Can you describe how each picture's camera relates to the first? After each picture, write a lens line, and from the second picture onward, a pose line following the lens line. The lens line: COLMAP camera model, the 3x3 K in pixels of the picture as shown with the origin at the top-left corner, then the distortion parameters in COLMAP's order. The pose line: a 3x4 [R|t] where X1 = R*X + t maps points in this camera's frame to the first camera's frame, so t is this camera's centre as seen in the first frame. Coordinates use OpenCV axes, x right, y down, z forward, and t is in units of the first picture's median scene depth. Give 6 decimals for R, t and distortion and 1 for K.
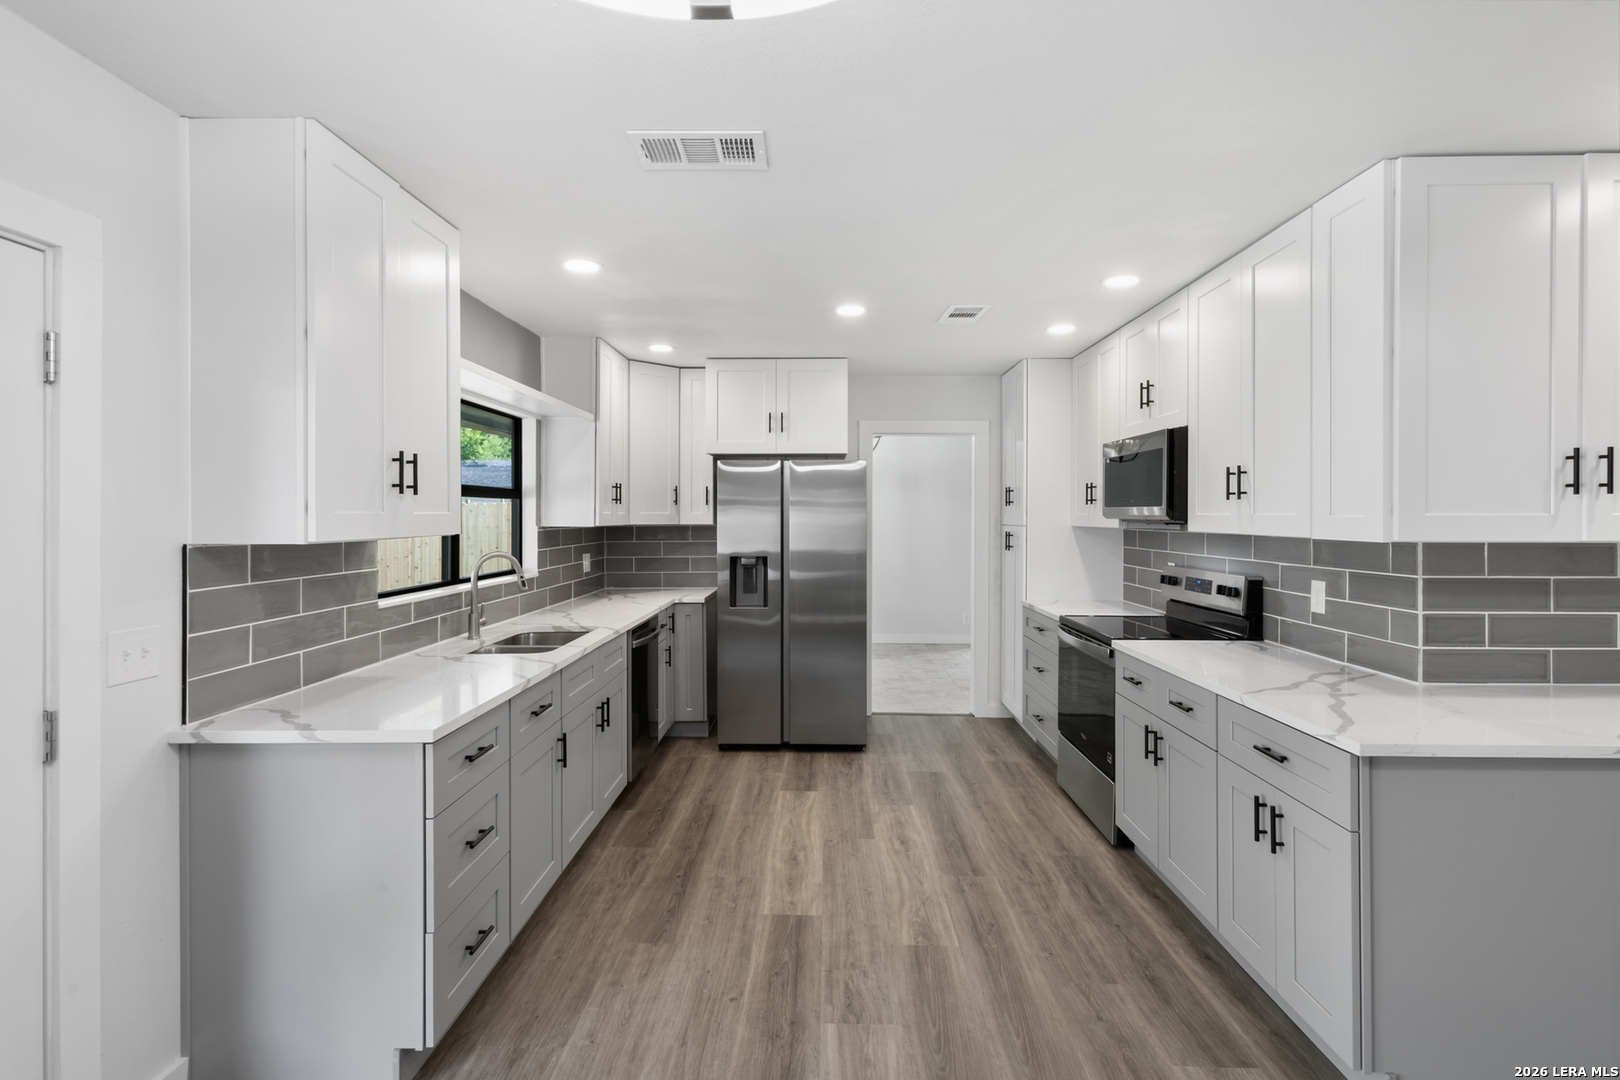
lens RADIAL K [[754.6, 0, 804.5], [0, 754.6, 515.0], [0, 0, 1]] dist [0.008947, -0.000329]
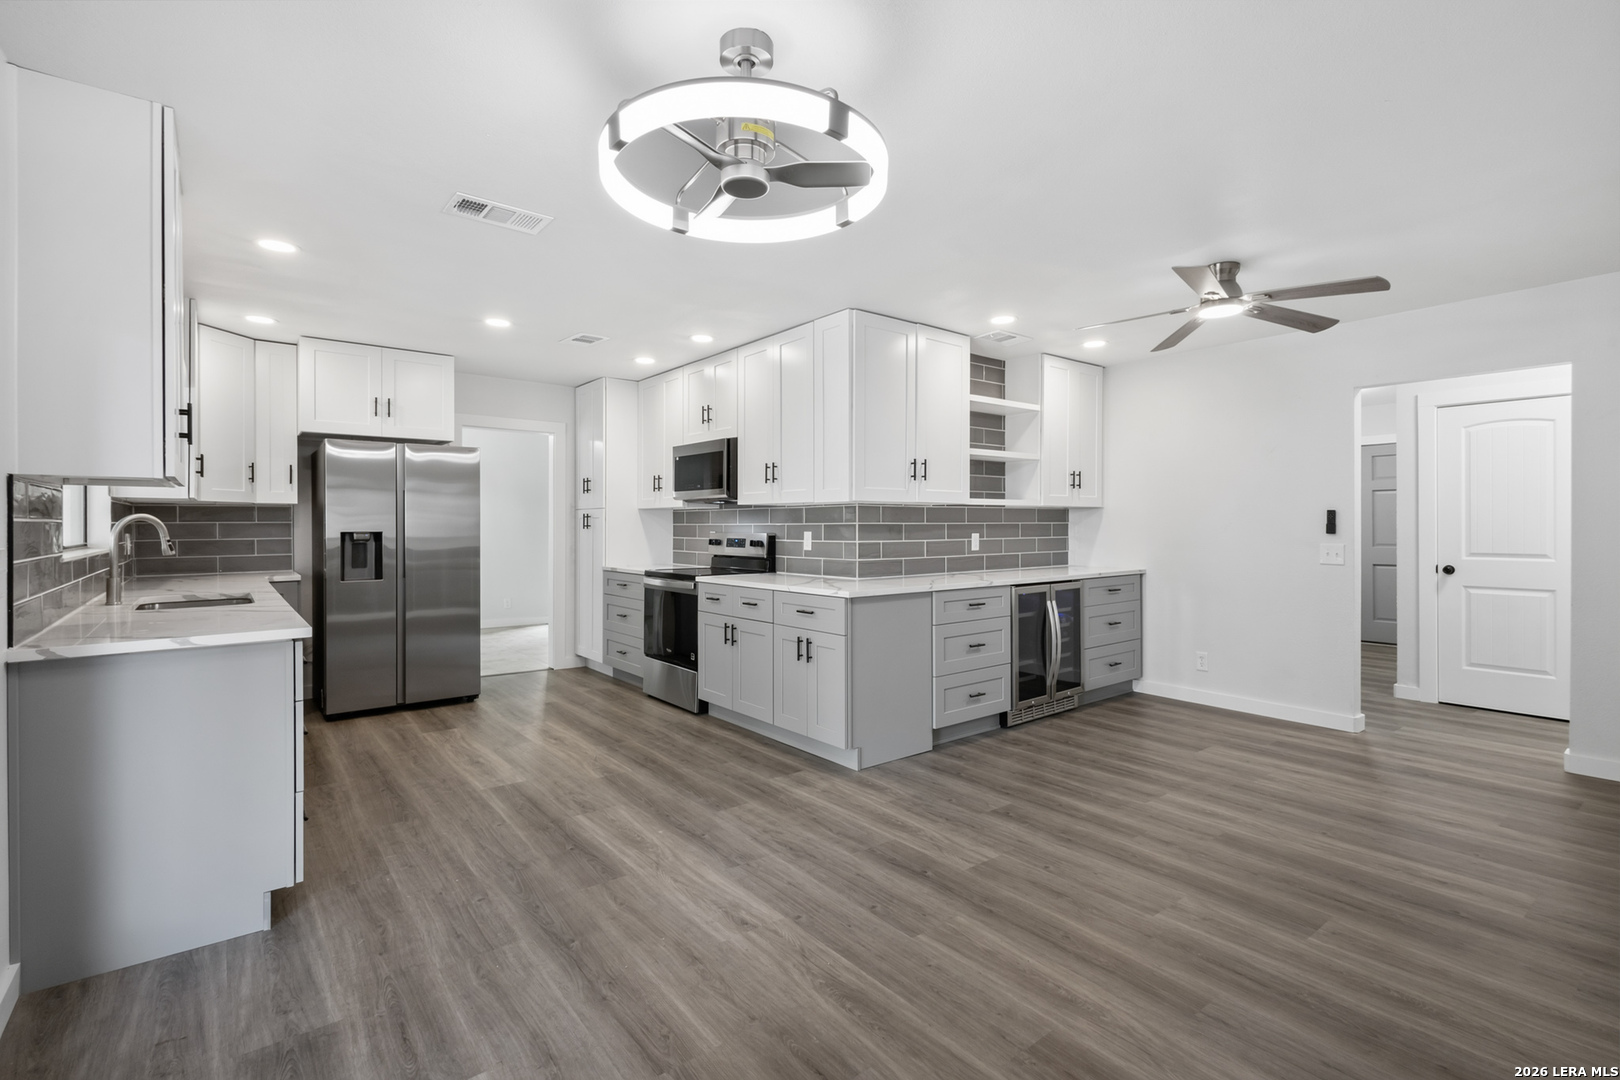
lens RADIAL K [[747.6, 0, 807.9], [0, 747.6, 528.8], [0, 0, 1]] dist [0.012424, -0.000483]
pose [[0.770964, -0.003681, 0.636868, -0.445436], [0.000200, 0.999985, 0.005537, 0.076082], [-0.636879, -0.004142, 0.770953, -0.346472]]
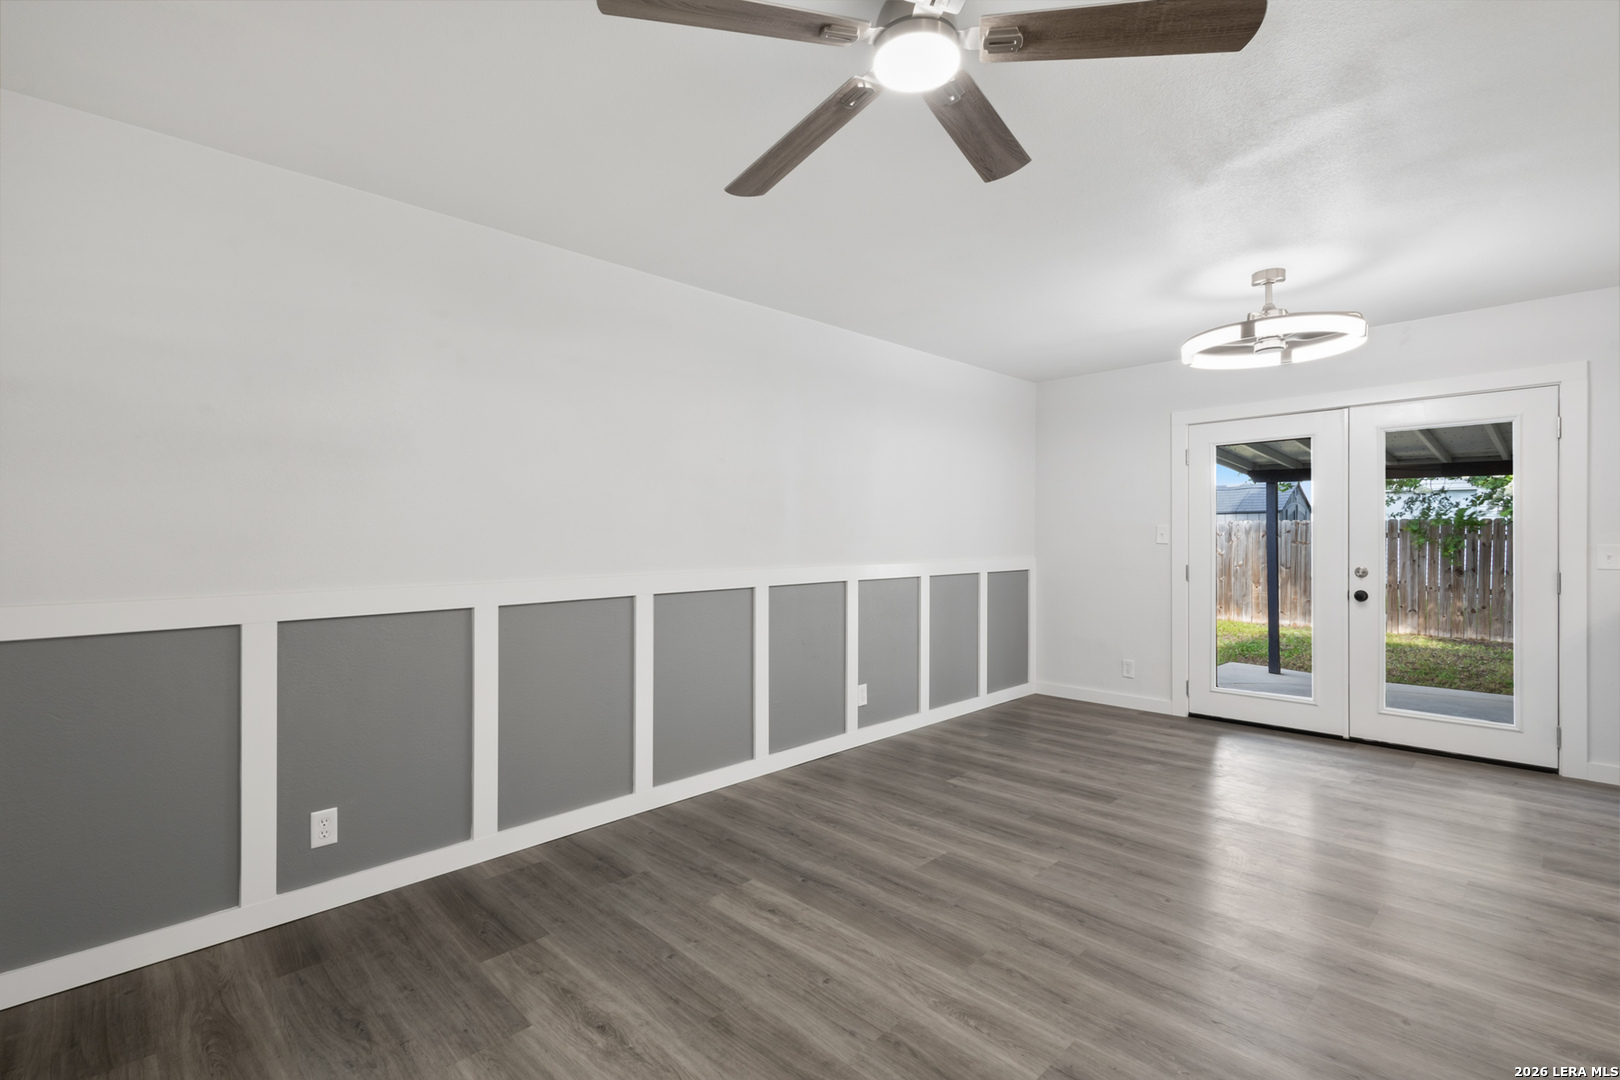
lens RADIAL K [[745.6, 0, 810.0], [0, 745.6, 539.1], [0, 0, 1]] dist [0.007889, -0.001261]
pose [[-0.692659, 0.005270, -0.721246, 1.424000], [0.006937, 0.999976, 0.000645, 0.077876], [0.721232, -0.004557, -0.692678, 0.550648]]
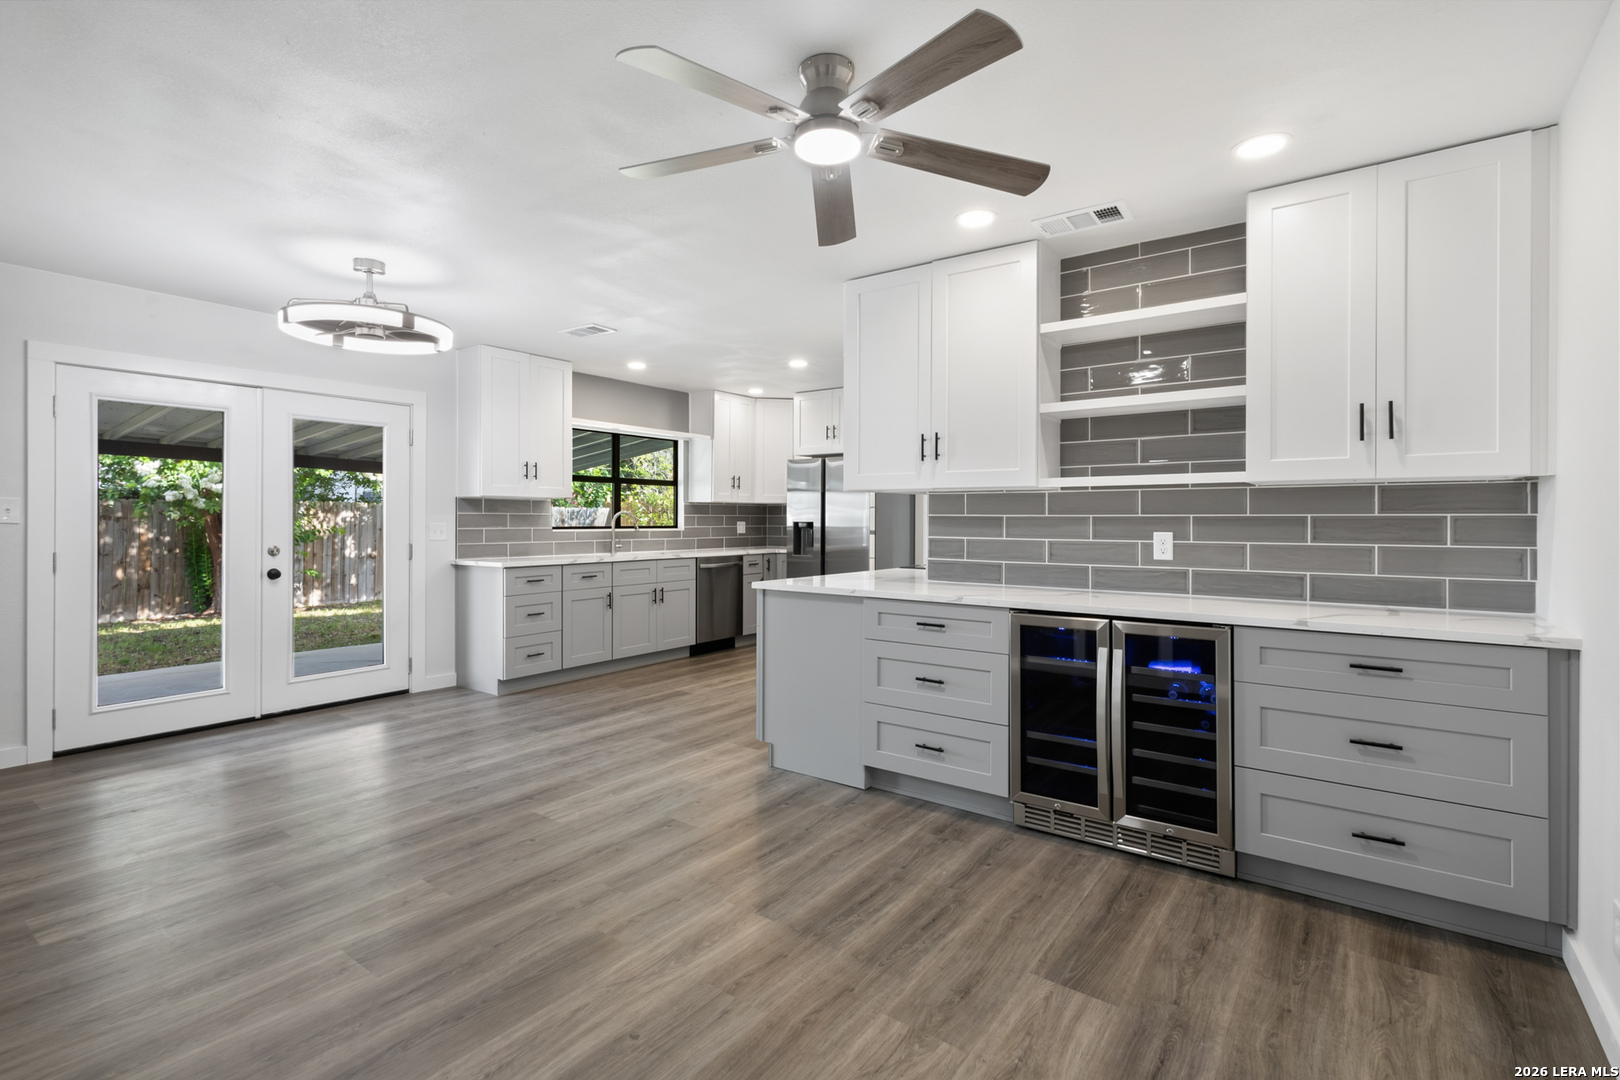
lens RADIAL K [[754.6, 0, 804.5], [0, 754.6, 515.0], [0, 0, 1]] dist [0.008947, -0.000329]
pose [[0.822736, 0.002054, -0.568420, 1.356928], [-0.005180, 0.999979, -0.003884, 0.079516], [0.568400, 0.006141, 0.822729, -0.437799]]
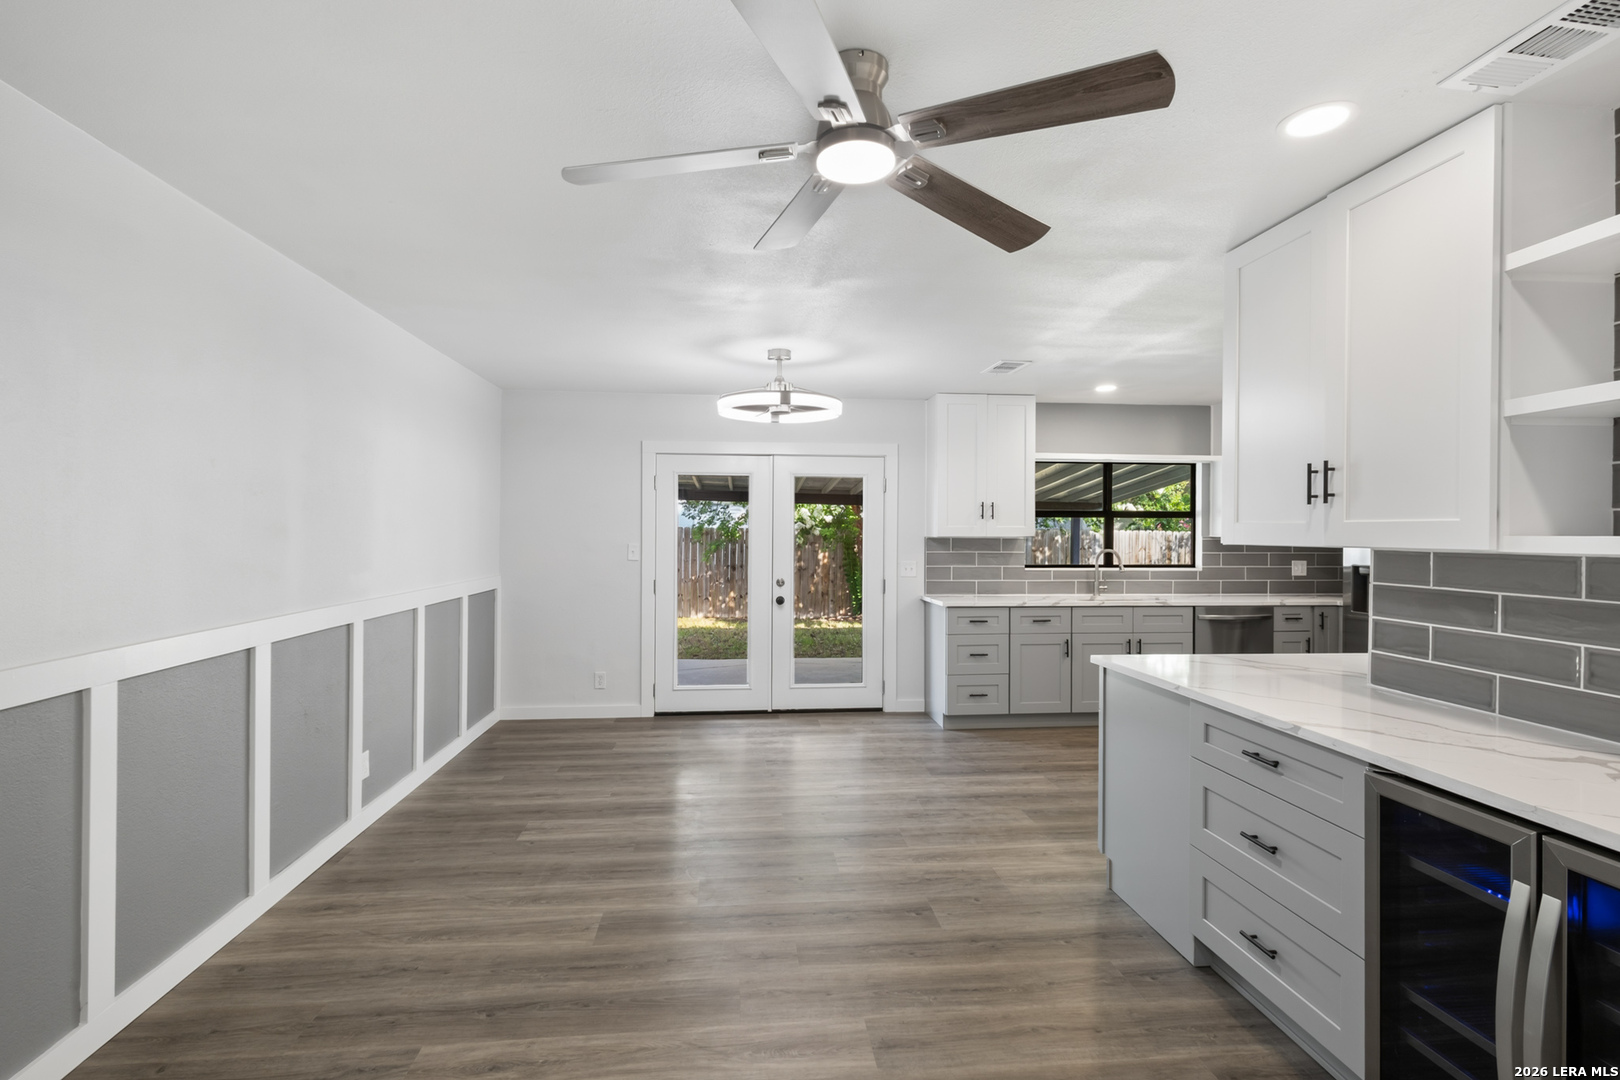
lens RADIAL K [[756.5, 0, 809.3], [0, 756.5, 534.3], [0, 0, 1]] dist [0.014578, -0.004917]
pose [[0.131462, 0.004851, -0.991309, 1.566364], [-0.005341, 0.999977, 0.004185, 0.012913], [0.991307, 0.004744, 0.131485, 0.083117]]
